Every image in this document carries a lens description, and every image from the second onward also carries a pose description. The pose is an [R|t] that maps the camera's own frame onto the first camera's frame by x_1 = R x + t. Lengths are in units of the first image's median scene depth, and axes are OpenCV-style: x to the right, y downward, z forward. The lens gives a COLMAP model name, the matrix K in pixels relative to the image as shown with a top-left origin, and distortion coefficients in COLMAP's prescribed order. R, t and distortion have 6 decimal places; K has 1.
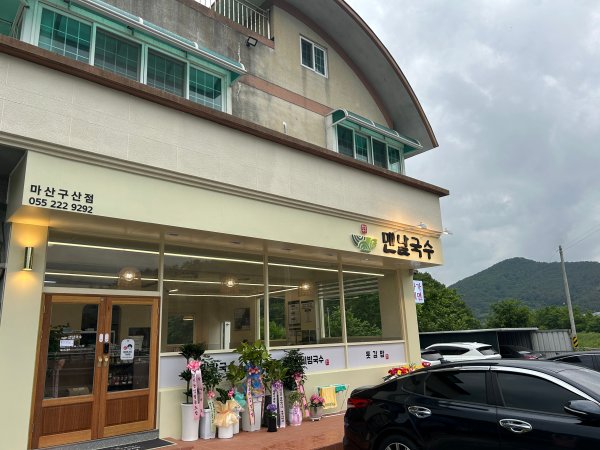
lens RADIAL K [[449.2, 0, 300.0], [0, 449.2, 225.0], [0, 0, 1]] dist [0.004966, -0.000189]
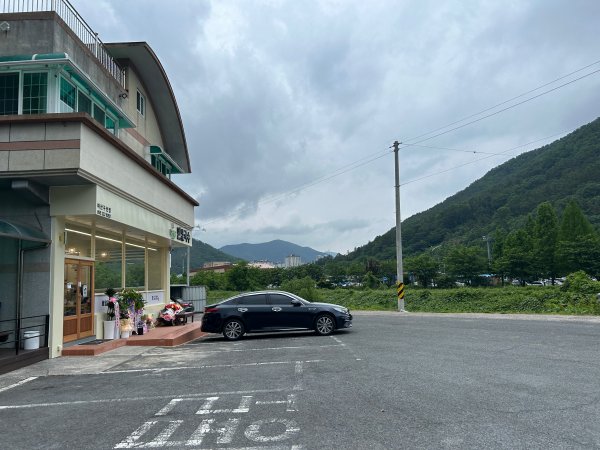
lens RADIAL K [[449.2, 0, 300.0], [0, 449.2, 225.0], [0, 0, 1]] dist [0.004966, -0.000189]
pose [[0.661274, 0.103791, 0.742930, -0.814945], [-0.165538, 0.986157, 0.009573, -0.090912], [-0.731652, -0.129313, 0.669301, -0.520516]]
